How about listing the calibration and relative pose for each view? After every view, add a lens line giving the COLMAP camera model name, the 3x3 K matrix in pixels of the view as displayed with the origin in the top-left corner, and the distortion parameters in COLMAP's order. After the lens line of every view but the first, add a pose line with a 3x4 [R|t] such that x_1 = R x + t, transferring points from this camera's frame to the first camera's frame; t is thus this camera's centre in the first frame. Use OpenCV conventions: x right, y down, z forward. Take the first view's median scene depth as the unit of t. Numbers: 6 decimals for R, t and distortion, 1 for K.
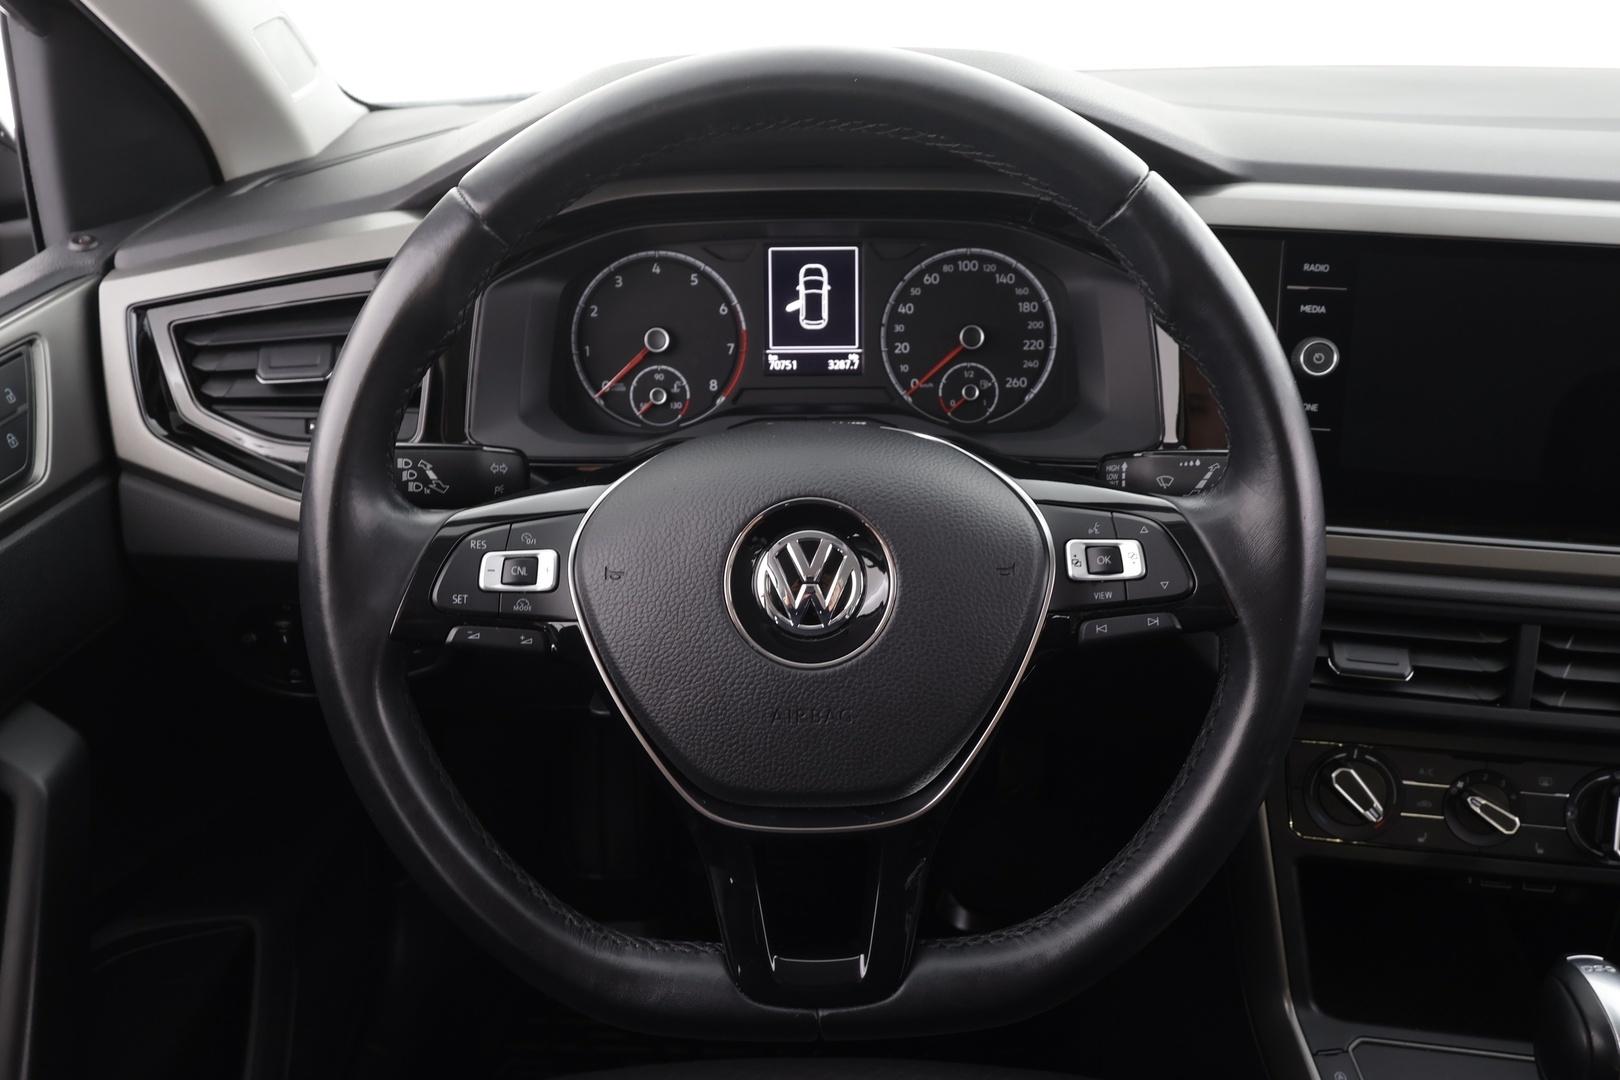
lens RADIAL K [[1169.8, 0, 814.0], [0, 1169.8, 549.8], [0, 0, 1]] dist [0.002895, -0.006270]
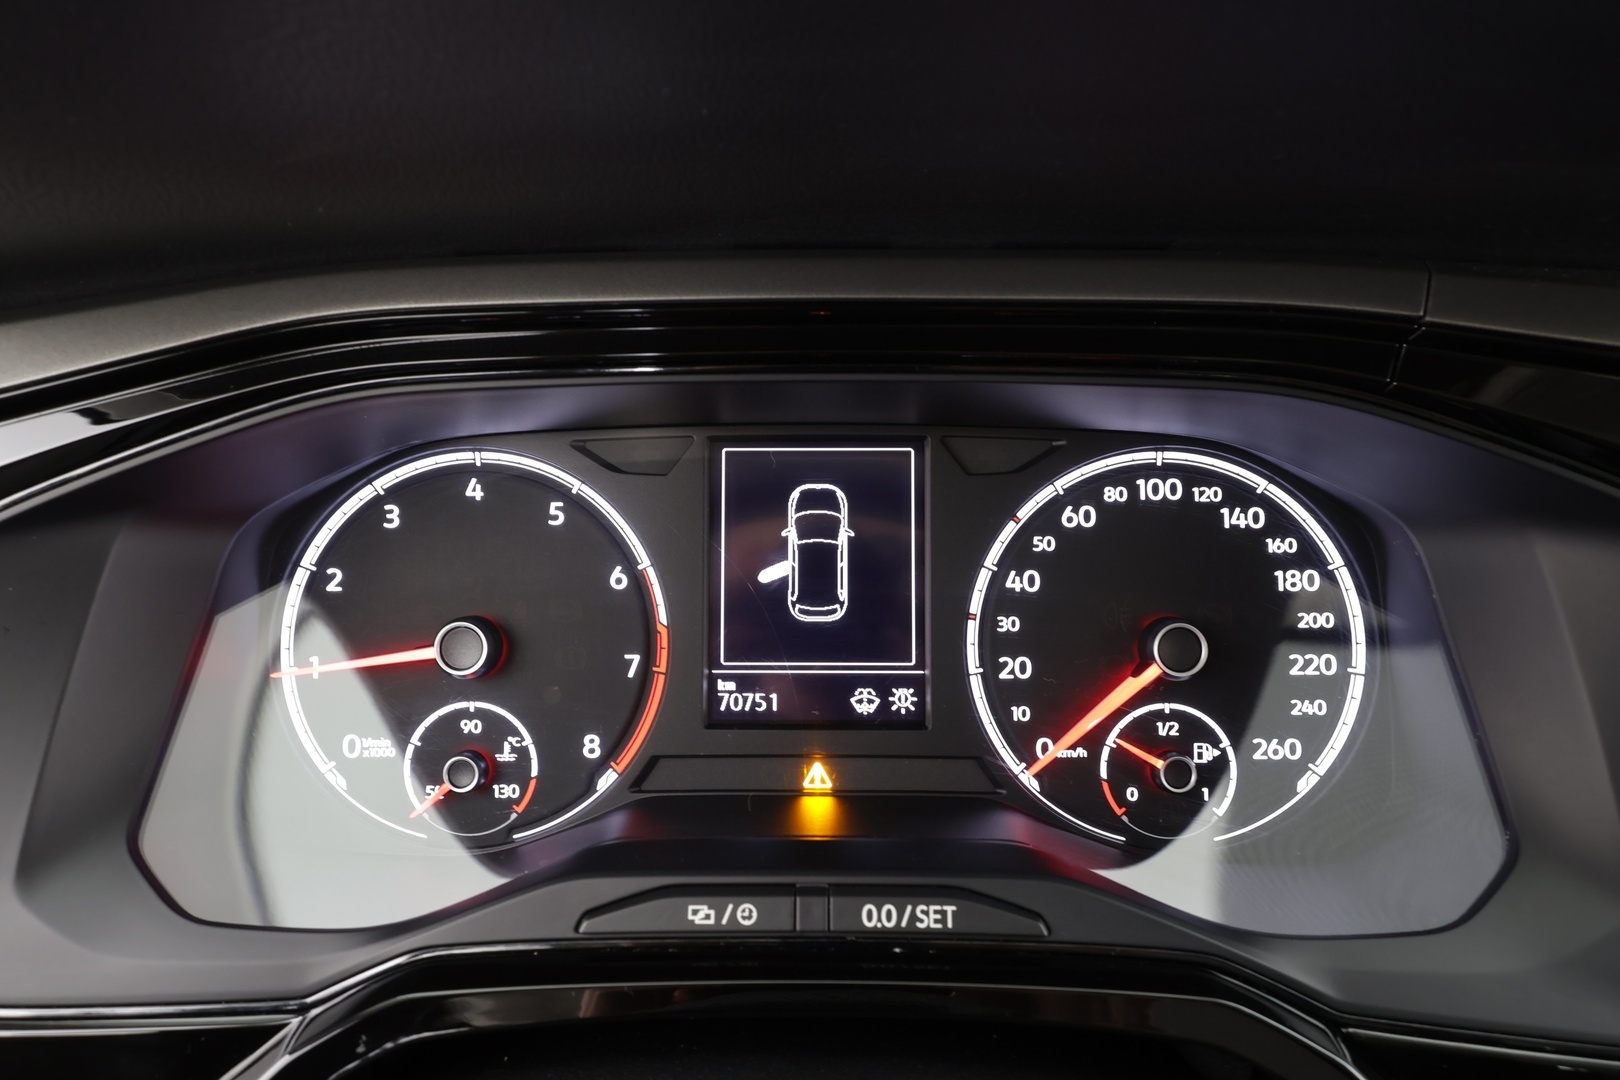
lens RADIAL K [[1000.5, 0, 816.7], [0, 1000.5, 531.3], [0, 0, 1]] dist [0.008697, 0.001050]
pose [[0.999914, 0.008367, -0.010071, 0.003282], [-0.009872, 0.987033, -0.160211, -0.176768], [0.008600, 0.160297, 0.987031, 0.669935]]
